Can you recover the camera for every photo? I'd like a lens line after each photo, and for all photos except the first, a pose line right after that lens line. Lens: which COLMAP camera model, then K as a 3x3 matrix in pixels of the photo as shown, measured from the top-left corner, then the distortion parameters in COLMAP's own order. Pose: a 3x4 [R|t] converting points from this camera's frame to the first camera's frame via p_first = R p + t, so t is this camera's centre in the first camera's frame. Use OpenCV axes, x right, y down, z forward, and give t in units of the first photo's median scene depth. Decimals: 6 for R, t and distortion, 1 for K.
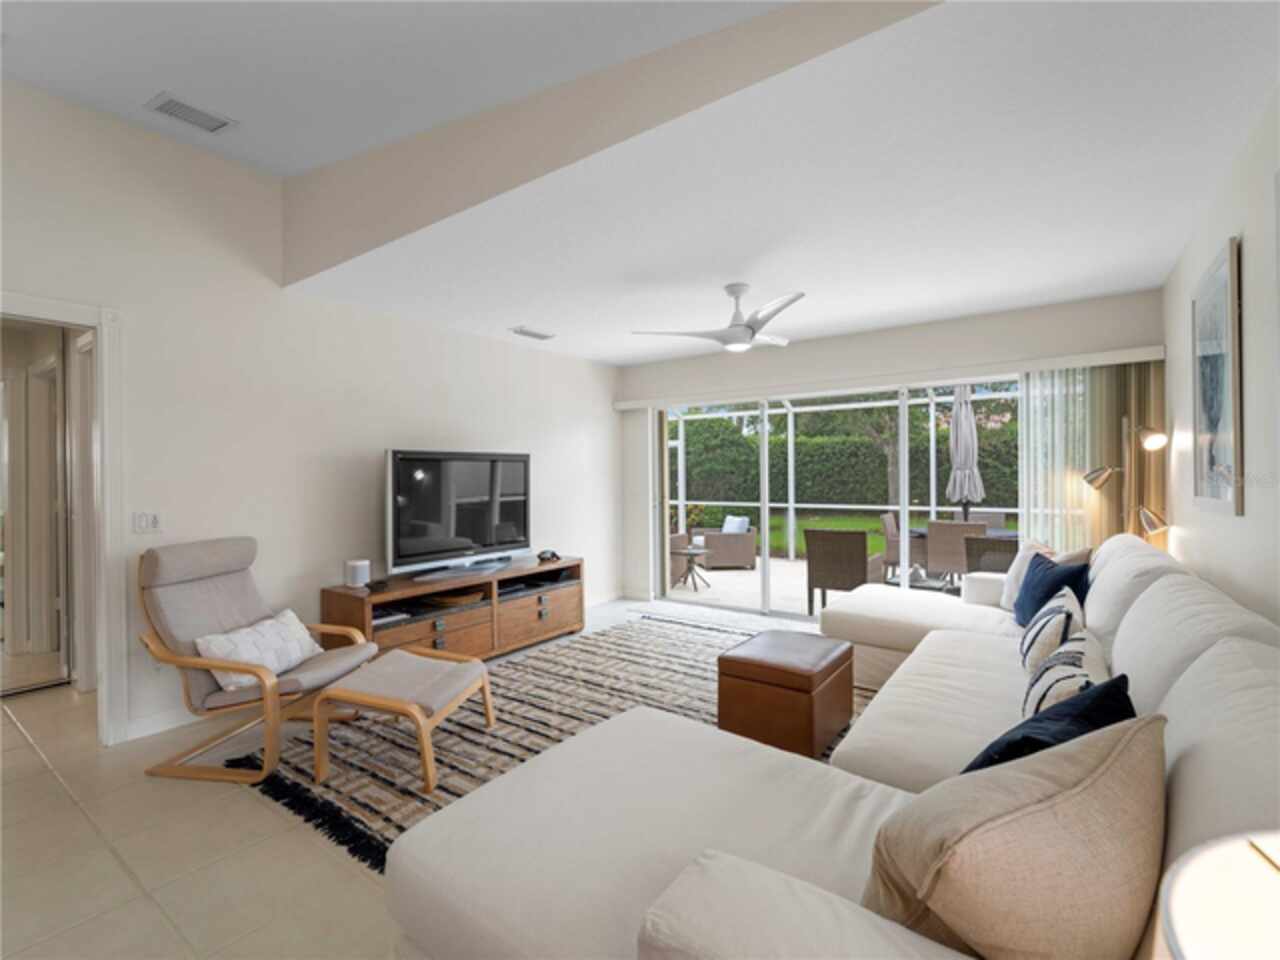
lens RADIAL K [[581.9, 0, 643.1], [0, 581.9, 476.7], [0, 0, 1]] dist [-0.002589, -0.000640]
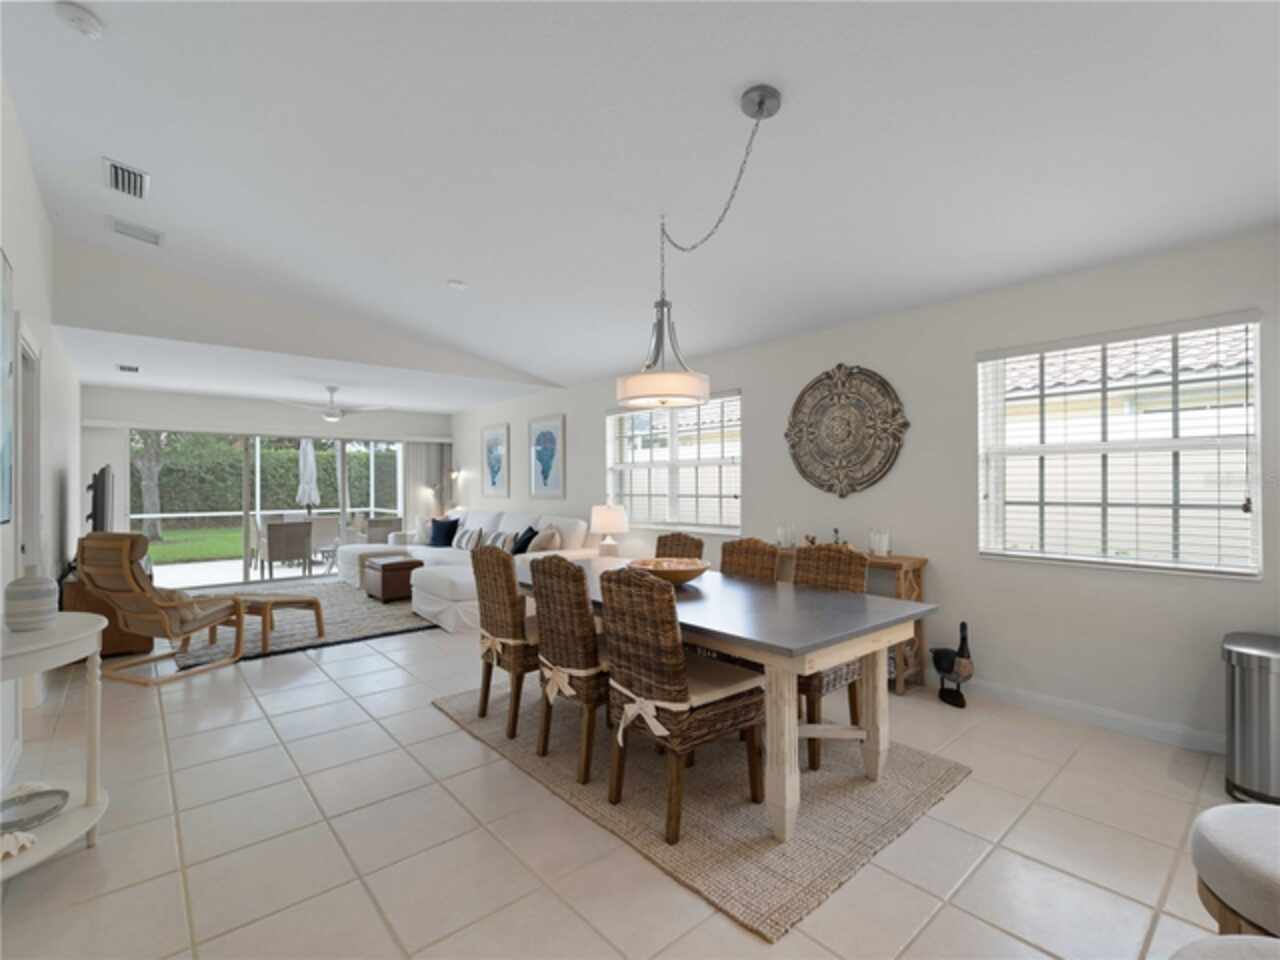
lens RADIAL K [[581.9, 0, 638.3], [0, 581.9, 485.6], [0, 0, 1]] dist [-0.002589, -0.000640]
pose [[0.232903, 0.006286, 0.972480, -0.832832], [0.002702, 0.999971, -0.007111, 0.004559], [-0.972496, 0.004284, 0.232880, -0.234980]]
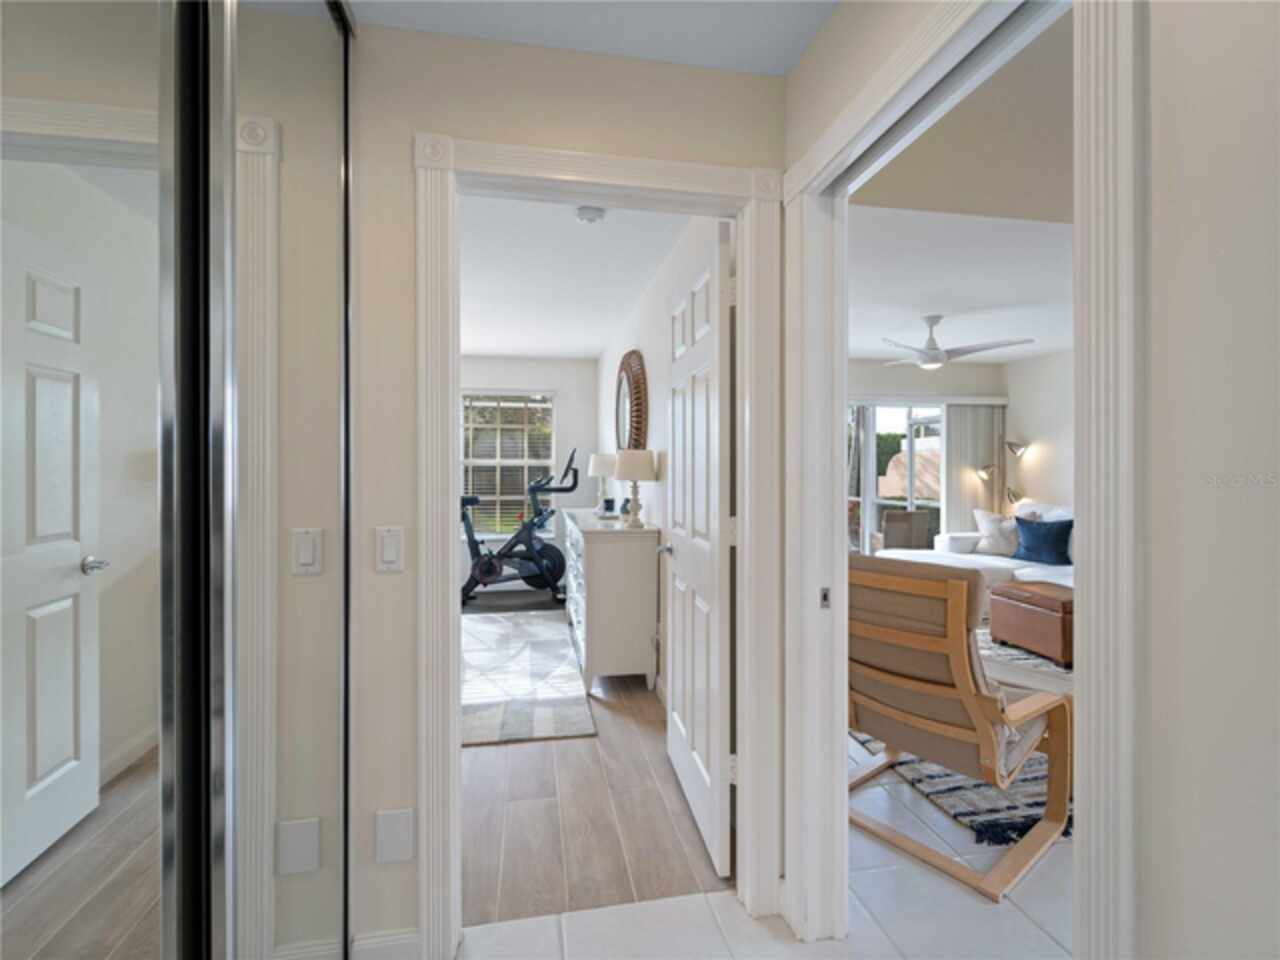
lens RADIAL K [[581.9, 0, 639.6], [0, 581.9, 472.6], [0, 0, 1]] dist [-0.002589, -0.000640]
pose [[0.685511, -0.001626, 0.728060, -0.674347], [0.004772, 0.999986, -0.002261, 0.003187], [-0.728046, 0.005024, 0.685509, 0.357342]]
